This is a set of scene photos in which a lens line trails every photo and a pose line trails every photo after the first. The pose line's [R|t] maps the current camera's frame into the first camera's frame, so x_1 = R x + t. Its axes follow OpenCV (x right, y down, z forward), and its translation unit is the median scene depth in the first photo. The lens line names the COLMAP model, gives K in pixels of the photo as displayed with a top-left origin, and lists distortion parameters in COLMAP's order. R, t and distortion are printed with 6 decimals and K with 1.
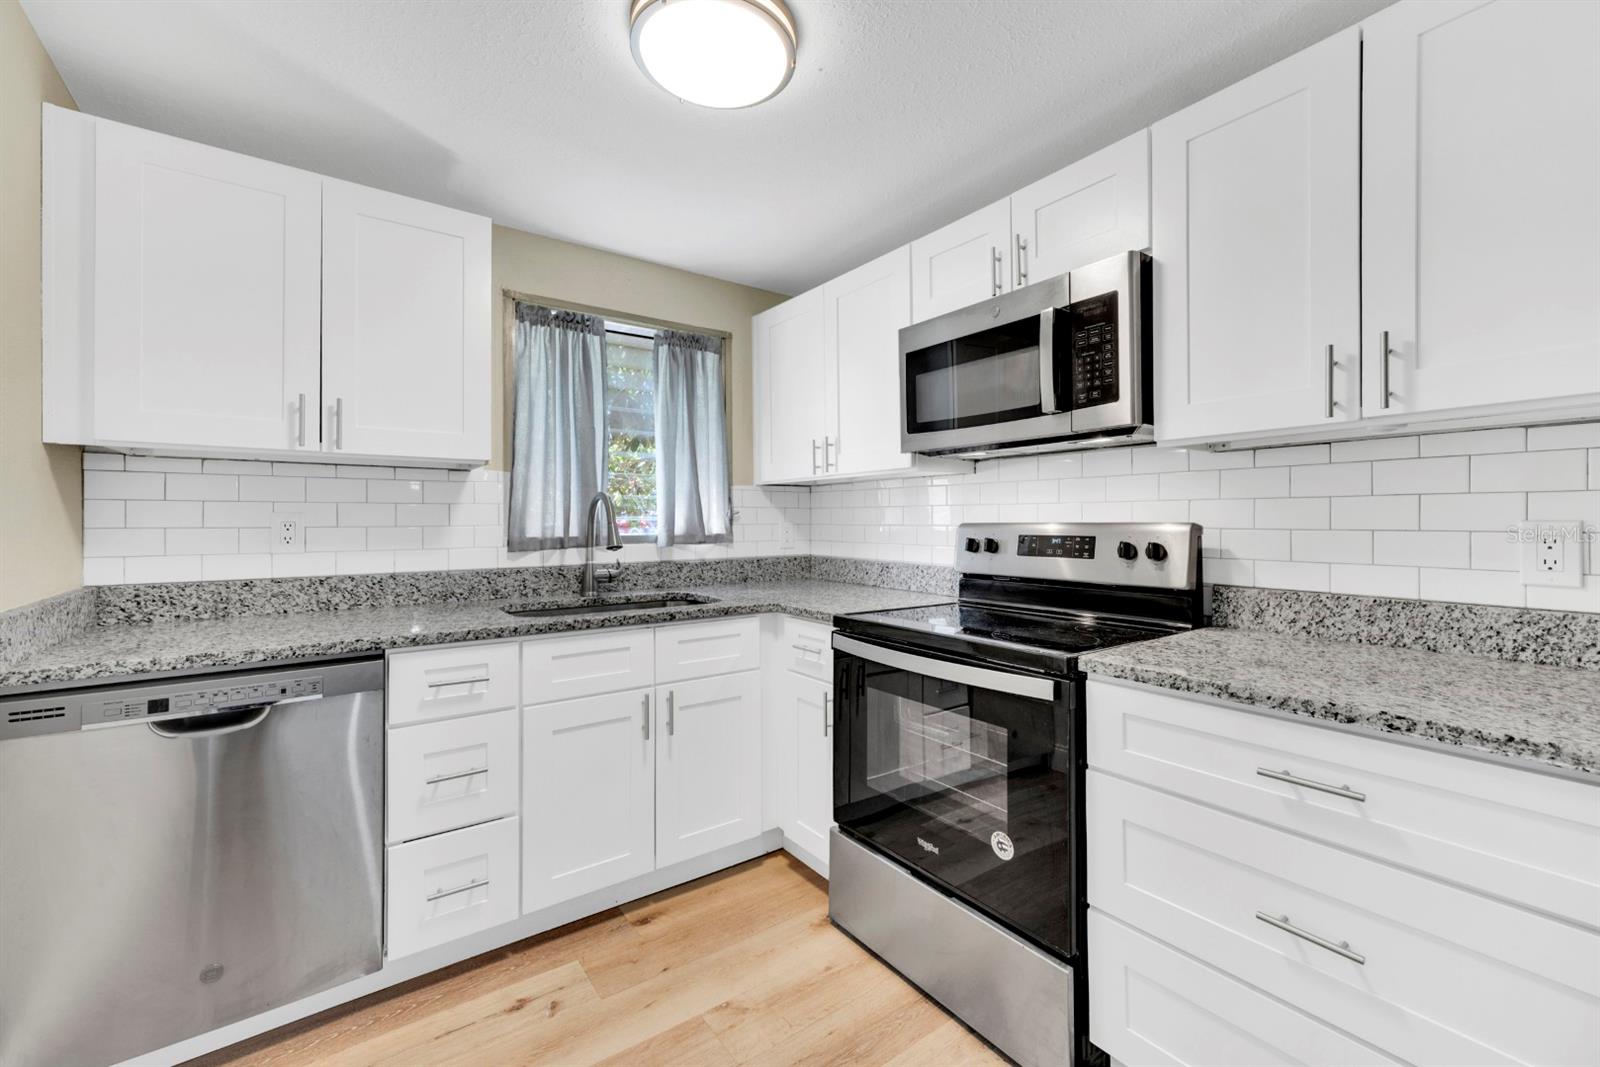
lens RADIAL K [[648.4, 0, 794.8], [0, 648.4, 531.7], [0, 0, 1]] dist [0.003620, -0.000636]
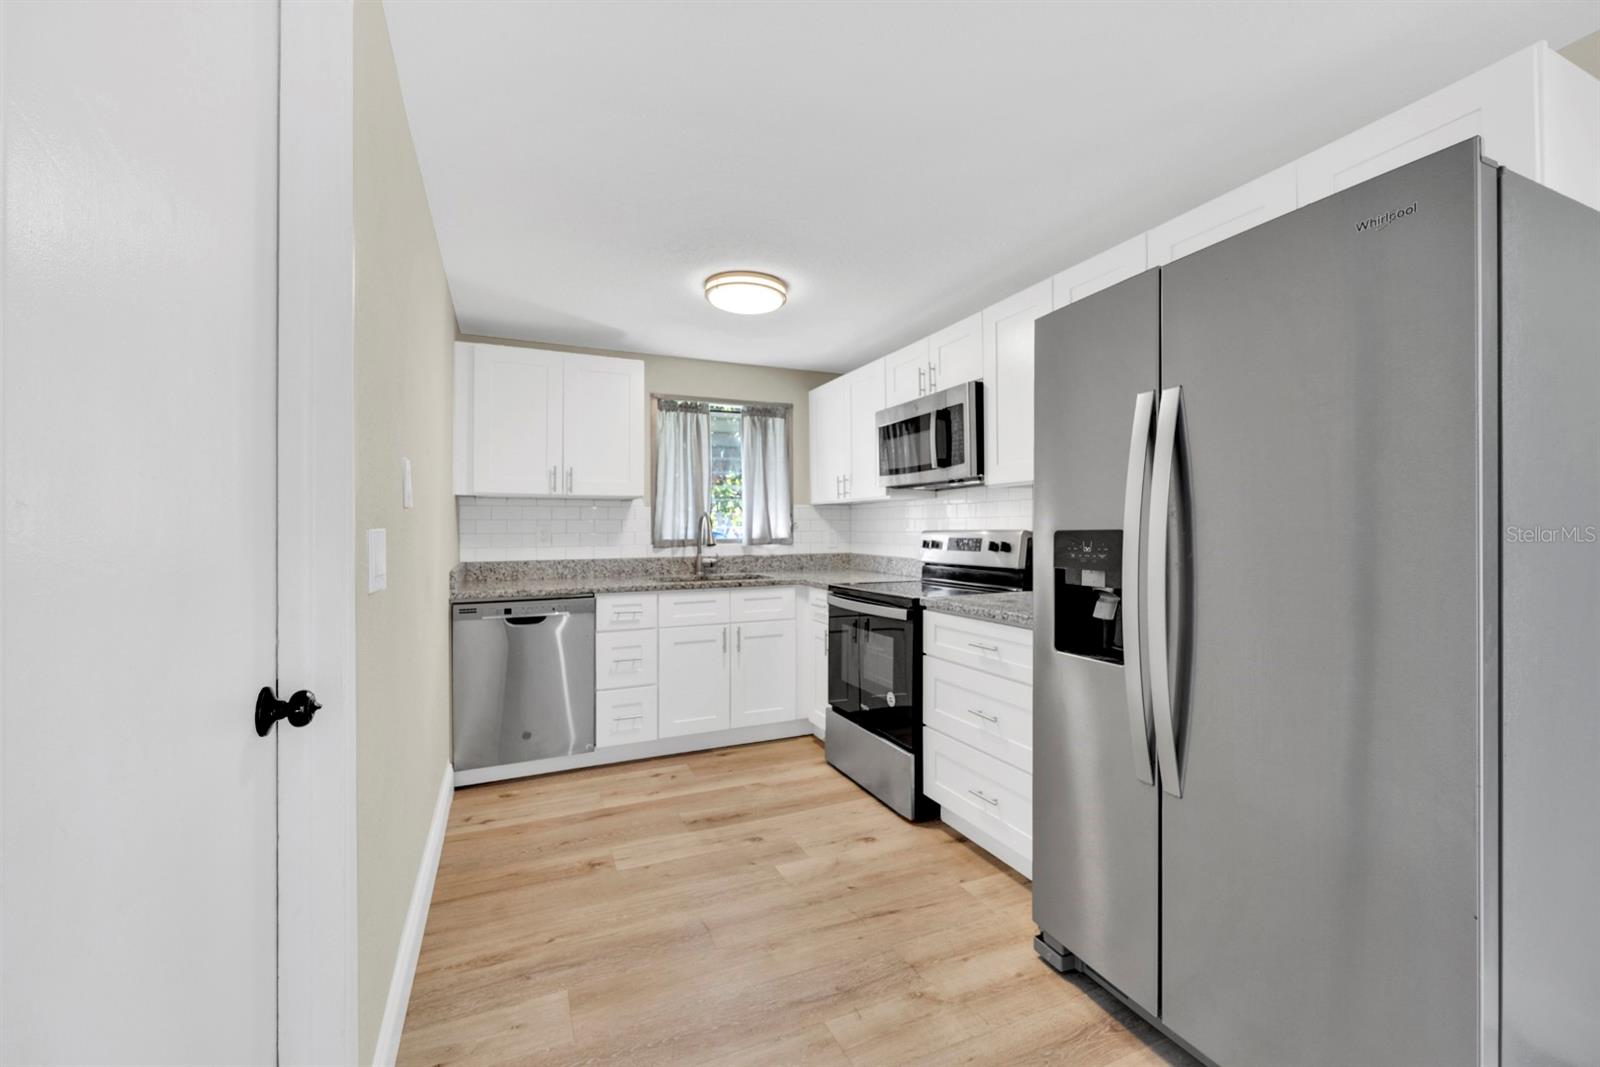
lens RADIAL K [[648.4, 0, 788.3], [0, 648.4, 534.6], [0, 0, 1]] dist [0.003620, -0.000636]
pose [[0.976022, -0.000850, -0.217671, 0.339361], [-0.000687, 0.999975, -0.006985, 0.009645], [0.217672, 0.006967, 0.975997, -0.719314]]
